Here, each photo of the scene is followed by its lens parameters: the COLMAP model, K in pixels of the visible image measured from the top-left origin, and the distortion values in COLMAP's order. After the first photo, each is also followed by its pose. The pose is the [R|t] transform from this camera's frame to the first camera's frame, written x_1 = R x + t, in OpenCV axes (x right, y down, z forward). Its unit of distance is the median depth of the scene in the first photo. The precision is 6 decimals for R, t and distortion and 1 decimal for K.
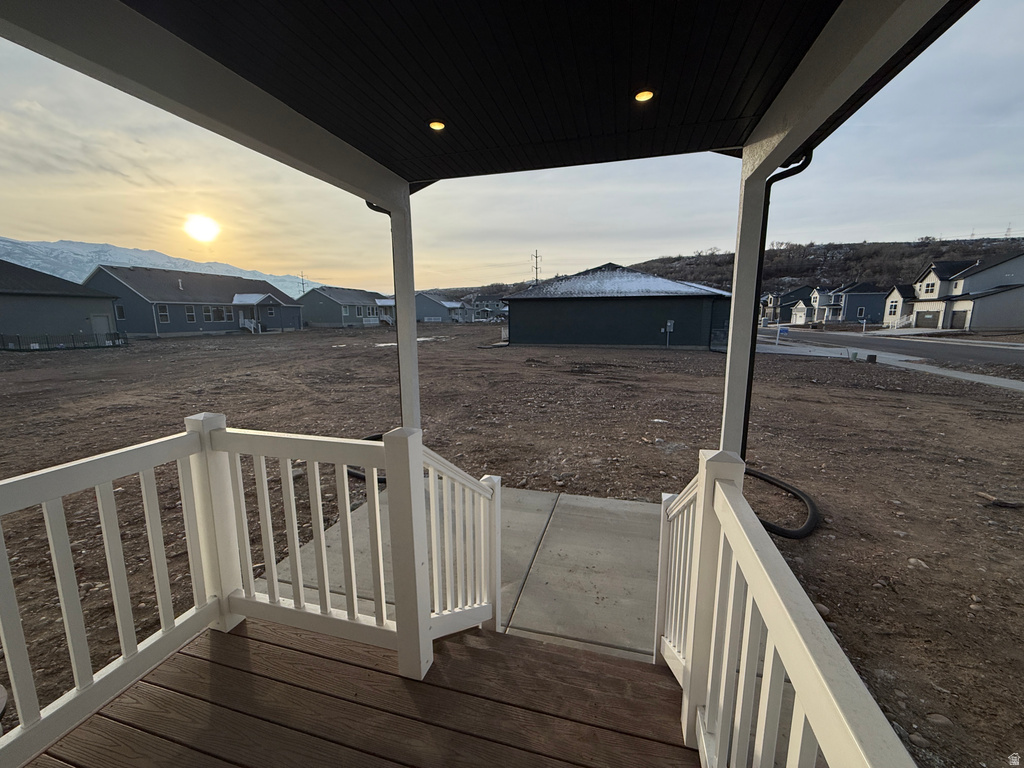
lens RADIAL K [[408.4, 0, 513.0], [0, 408.4, 384.7], [0, 0, 1]] dist [0.002038, 0.000461]
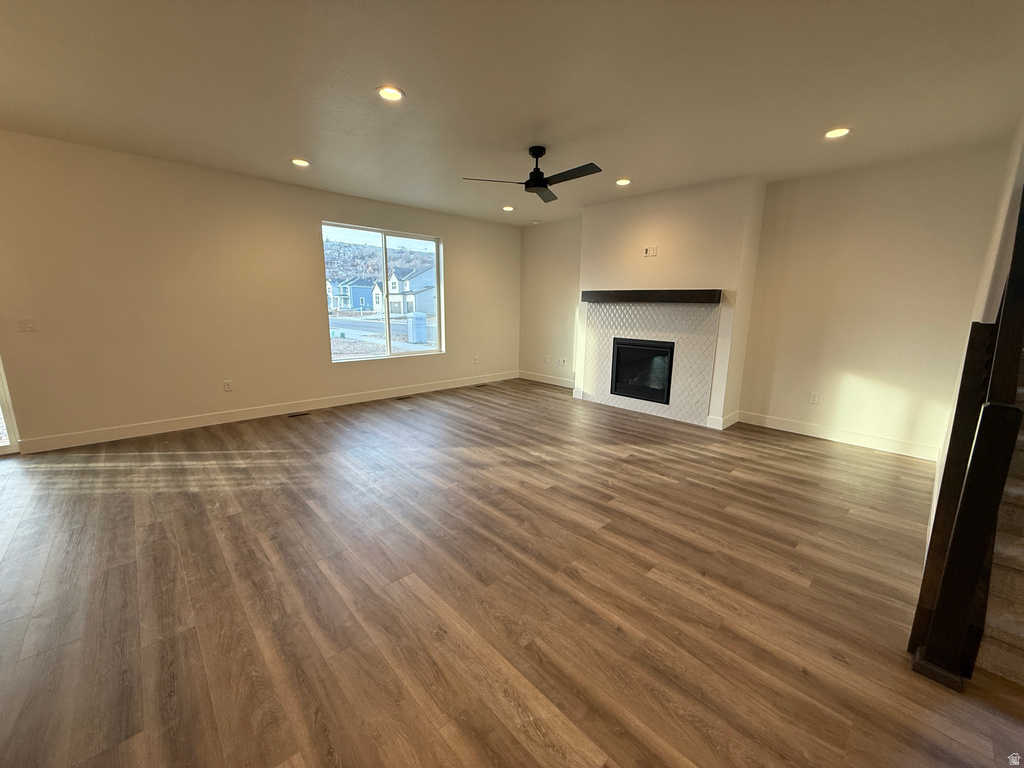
lens RADIAL K [[408.4, 0, 507.5], [0, 408.4, 386.3], [0, 0, 1]] dist [0.002038, 0.000461]
pose [[0.540079, -0.157144, 0.826814, -0.005913], [0.128014, 0.986321, 0.103840, 0.013639], [-0.831822, 0.049762, 0.552808, -0.093830]]
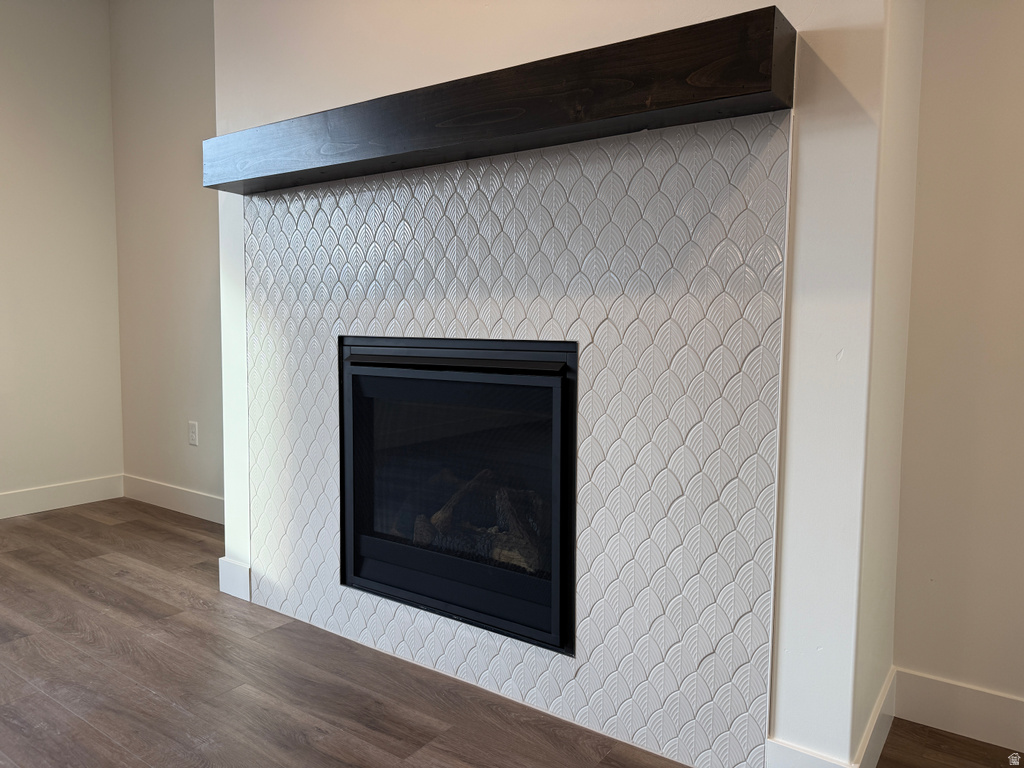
lens RADIAL K [[721.2, 0, 508.8], [0, 721.2, 386.1], [0, 0, 1]] dist [0.027322, -0.008884]
pose [[0.358170, -0.080424, 0.930186, 0.055893], [0.149247, 0.988404, 0.027990, 0.018424], [-0.921651, 0.128802, 0.366019, -0.084218]]
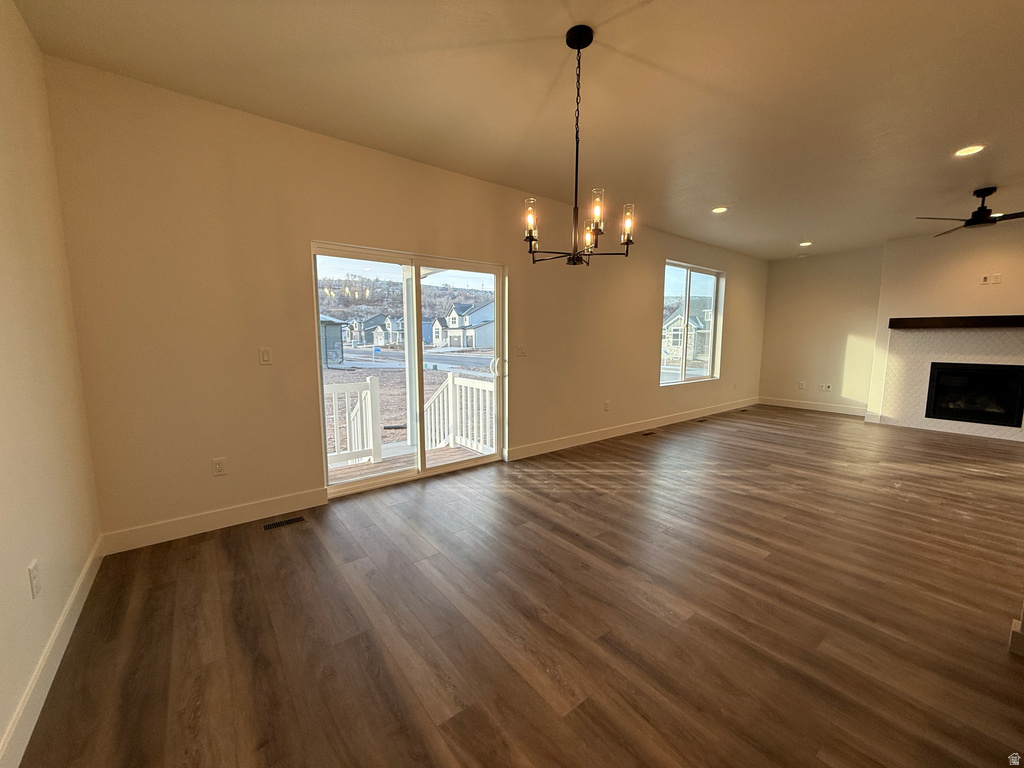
lens RADIAL K [[408.4, 0, 508.5], [0, 408.4, 382.7], [0, 0, 1]] dist [0.002038, 0.000461]
pose [[0.606966, -0.083141, 0.790367, -0.051772], [0.129089, 0.991619, 0.005176, 0.006749], [-0.784173, 0.098886, 0.612612, -0.042392]]
